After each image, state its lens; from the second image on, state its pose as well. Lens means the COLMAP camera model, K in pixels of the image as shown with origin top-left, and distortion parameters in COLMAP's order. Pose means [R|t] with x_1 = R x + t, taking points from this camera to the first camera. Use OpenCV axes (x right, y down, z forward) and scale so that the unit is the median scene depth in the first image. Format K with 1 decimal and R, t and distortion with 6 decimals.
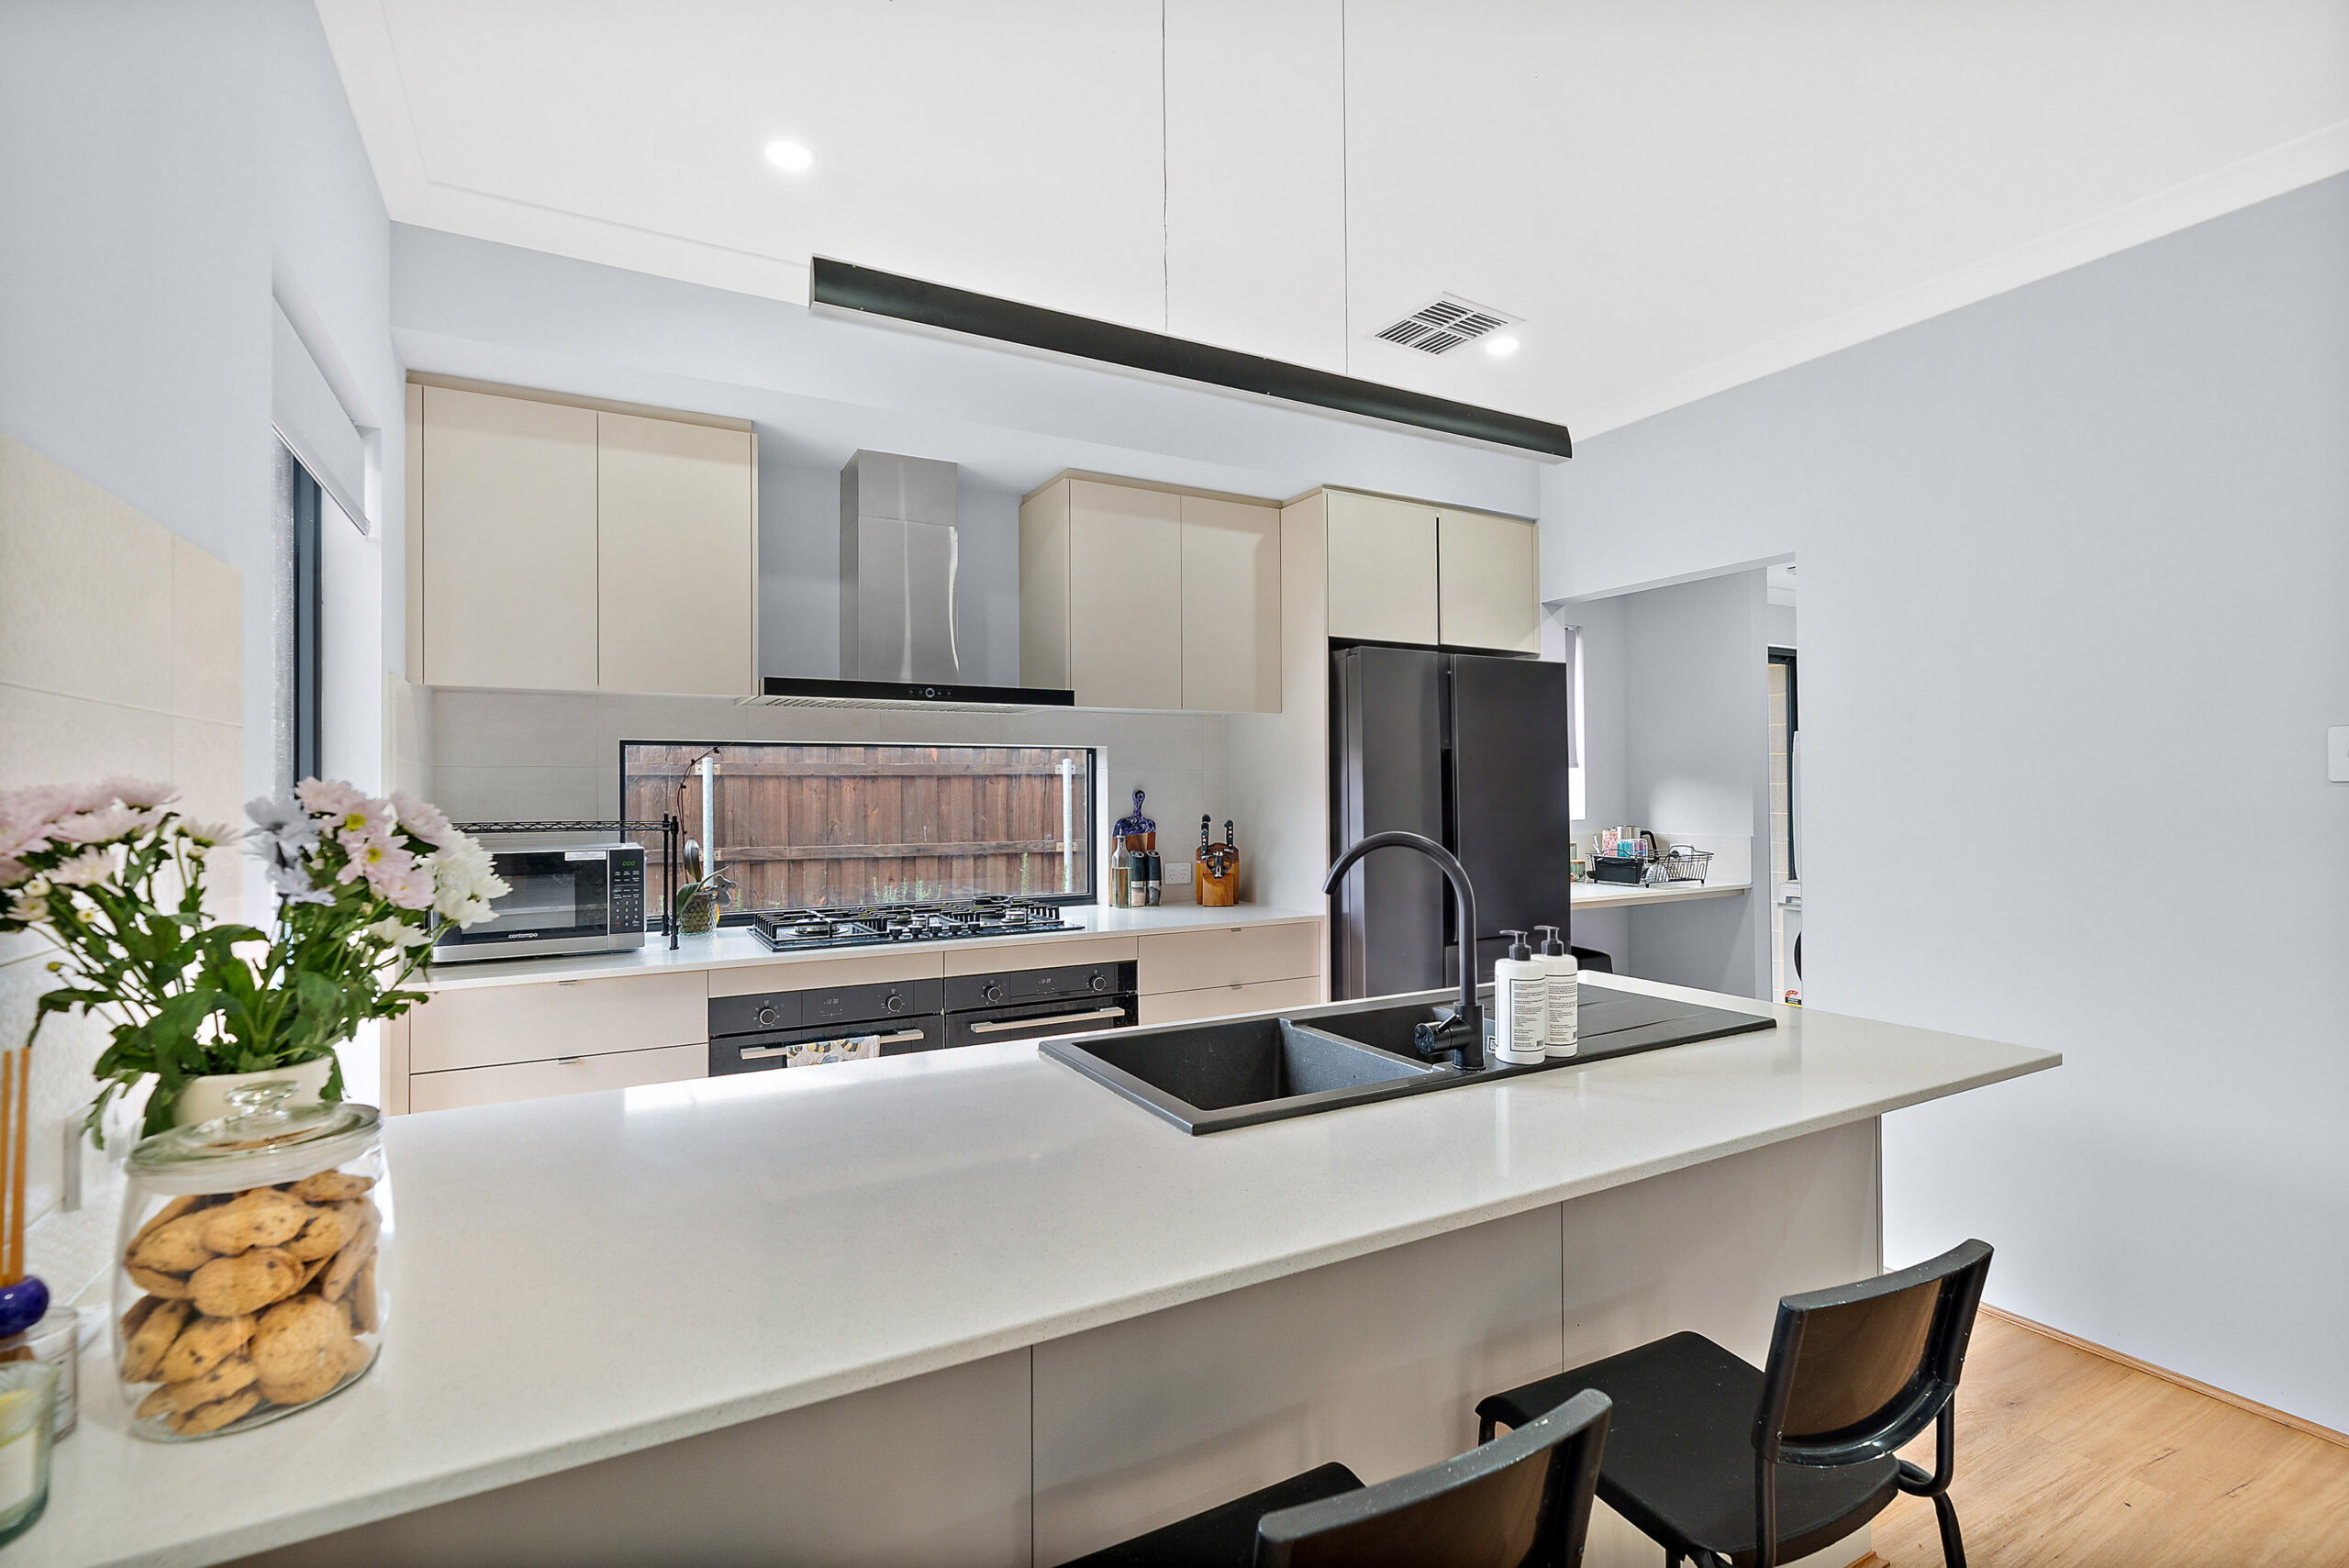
lens RADIAL K [[1070.7, 0, 1171.7], [0, 1070.7, 777.3], [0, 0, 1]] dist [-0.001974, 0.000297]
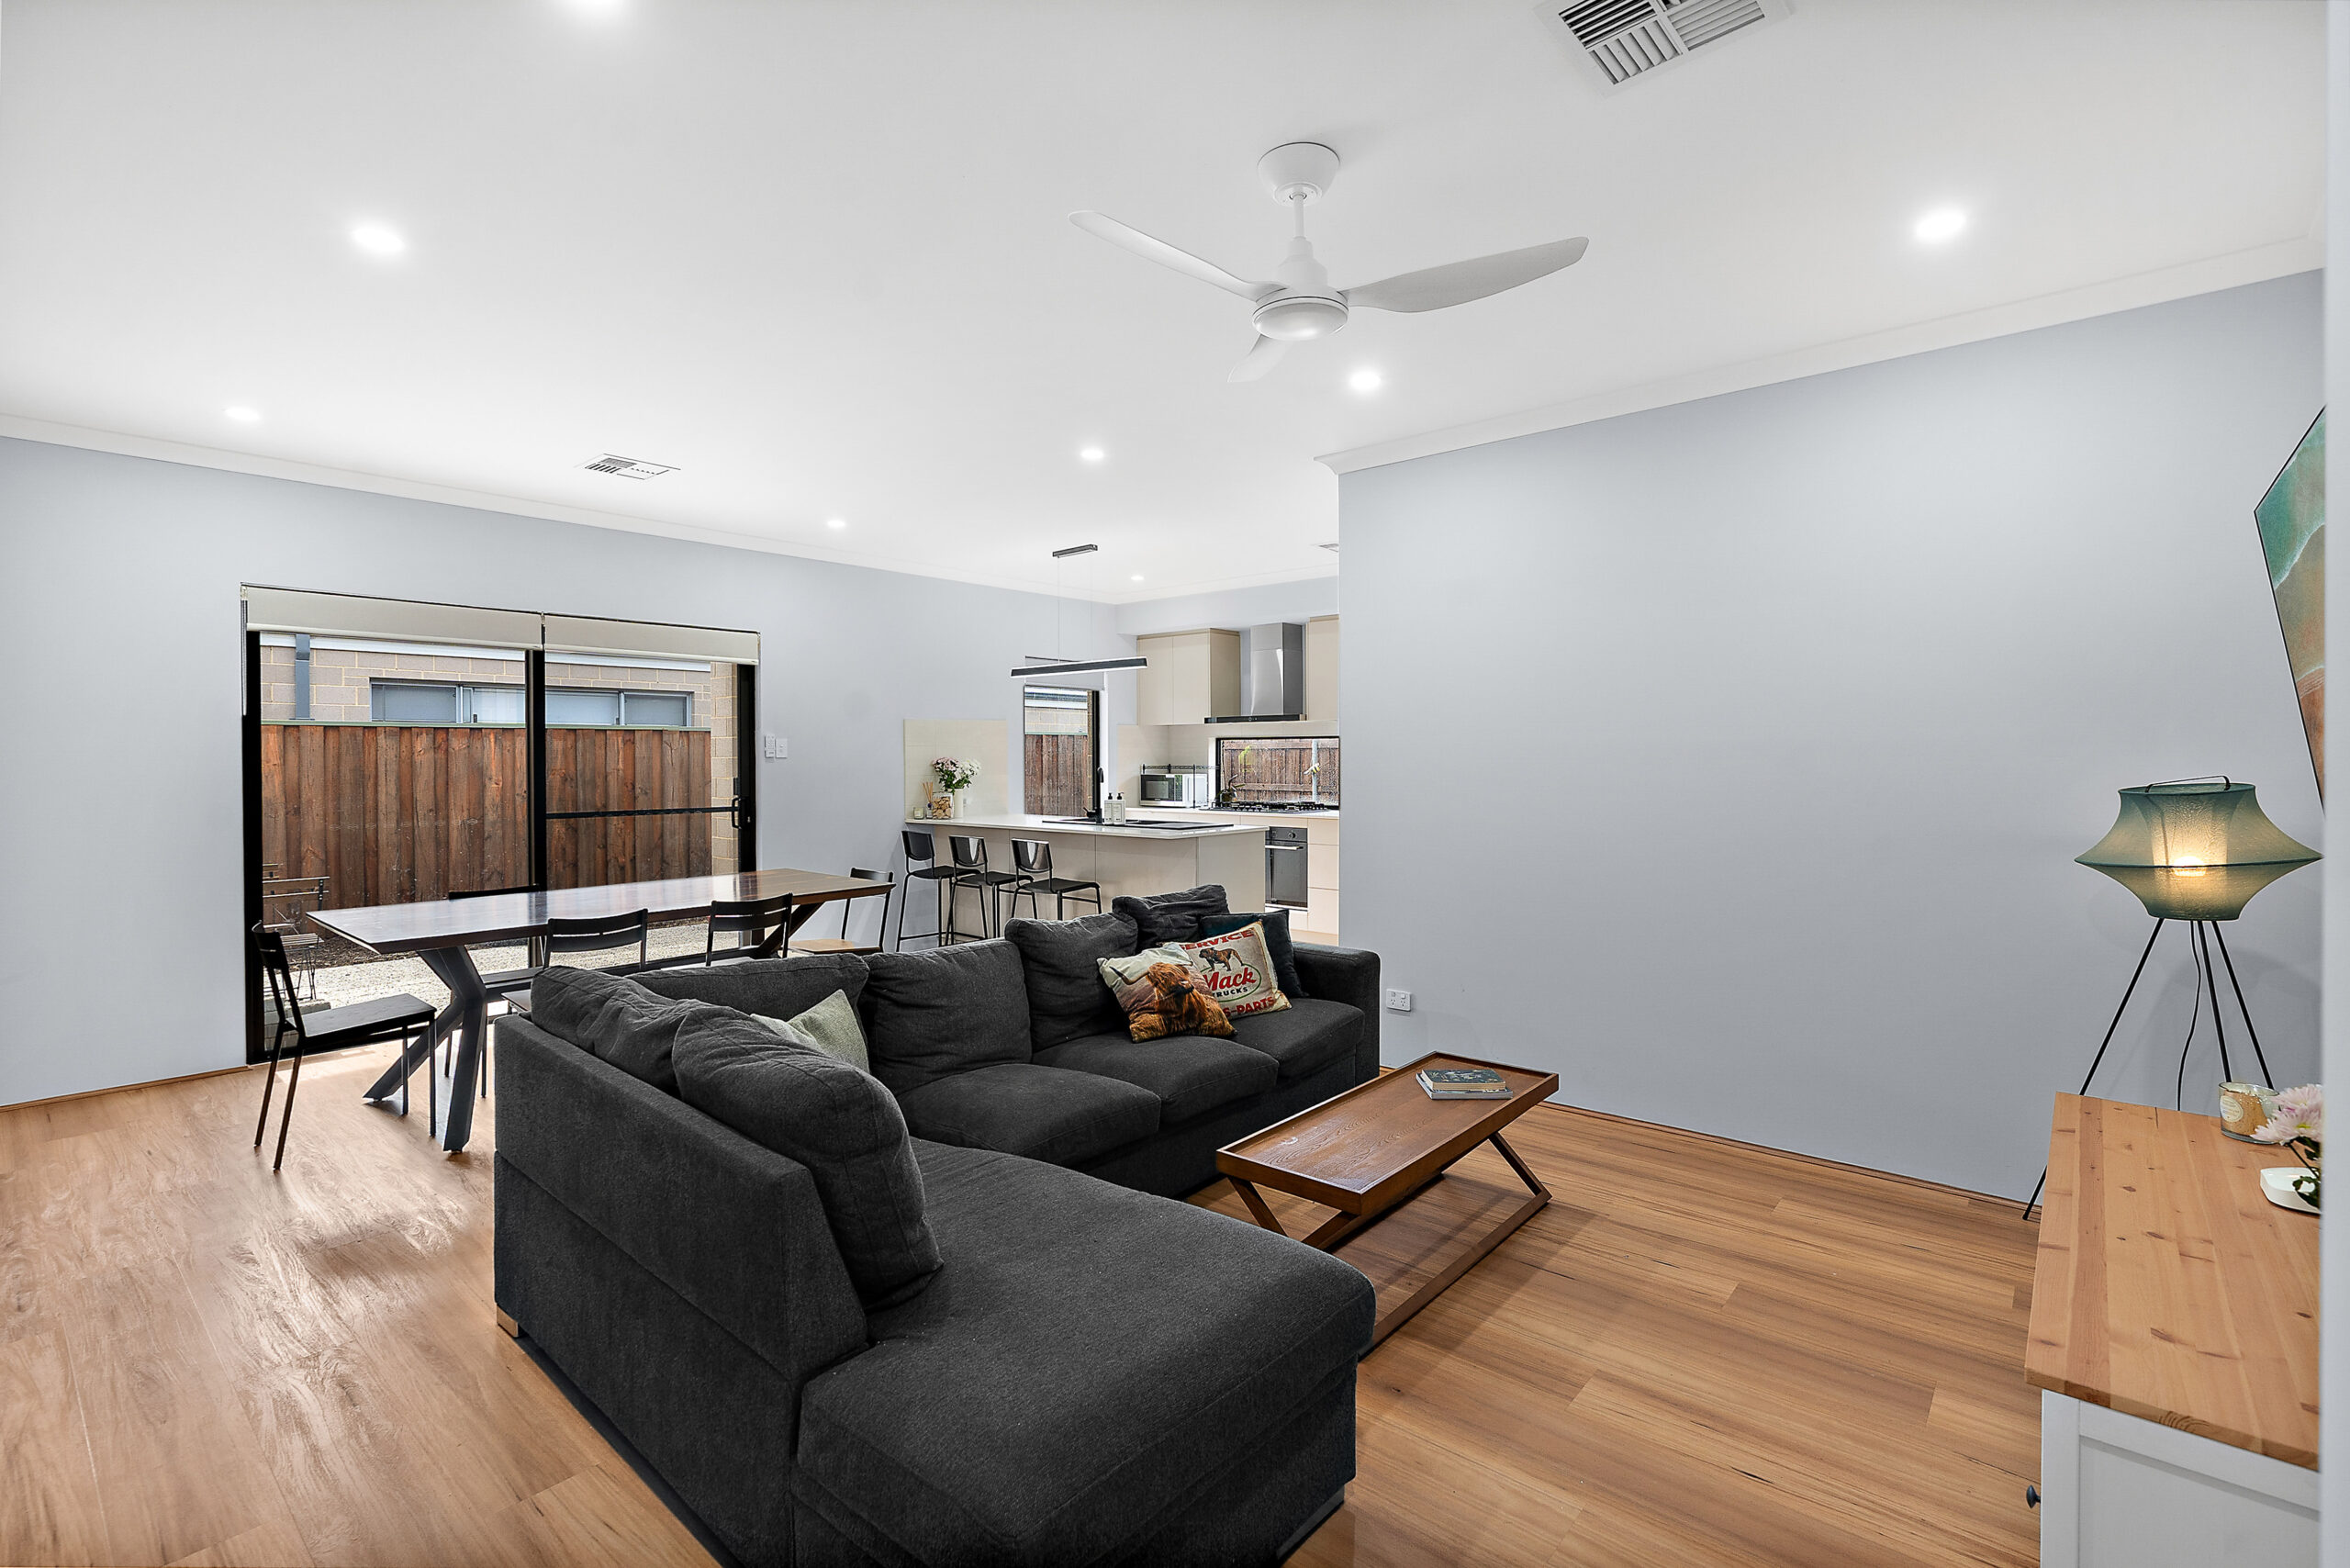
lens RADIAL K [[1071.2, 0, 1172.2], [0, 1071.2, 777.3], [0, 0, 1]] dist [-0.001974, 0.000297]
pose [[0.345926, 0.023702, -0.937962, 2.428937], [0.012818, 0.999468, 0.029984, -0.019958], [0.938174, -0.022395, 0.345438, -0.108596]]
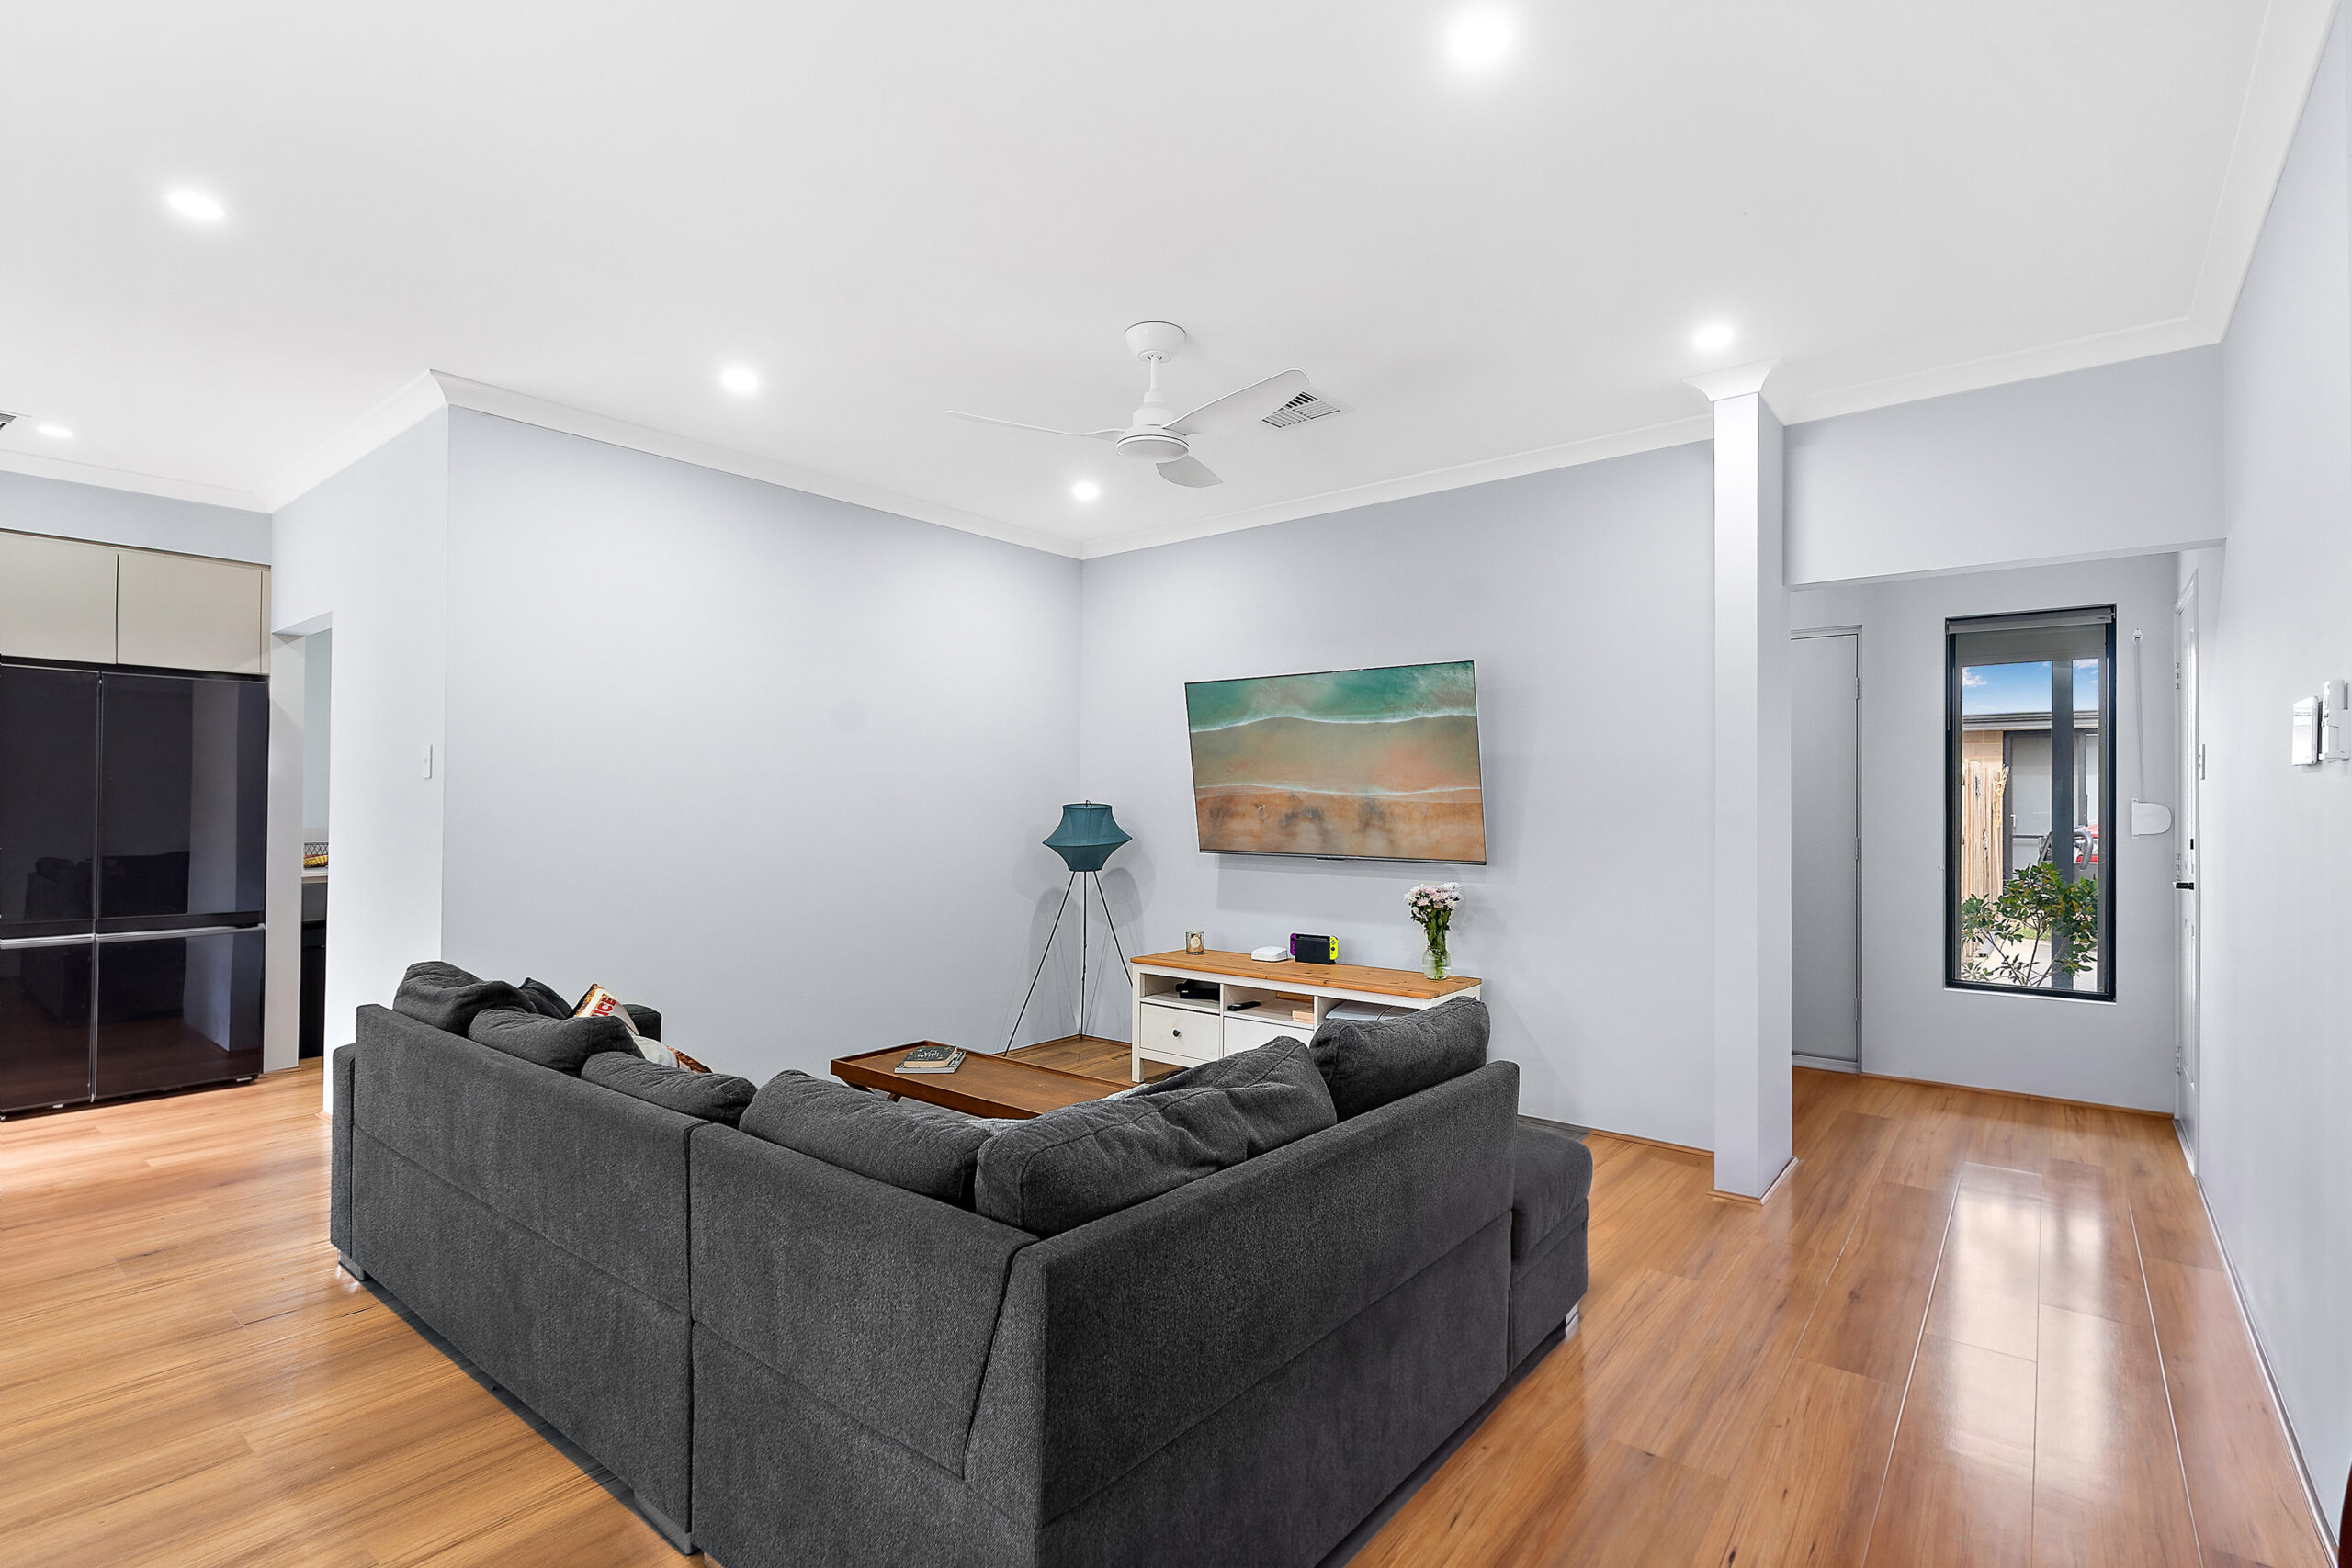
lens RADIAL K [[1090.4, 0, 1158.9], [0, 1090.4, 798.6], [0, 0, 1]] dist [0.000678, 0.000494]
pose [[0.928983, 0.011764, 0.369935, 1.216674], [-0.014522, 0.999884, 0.004674, 0.010553], [-0.369837, -0.009714, 0.929046, -0.794444]]
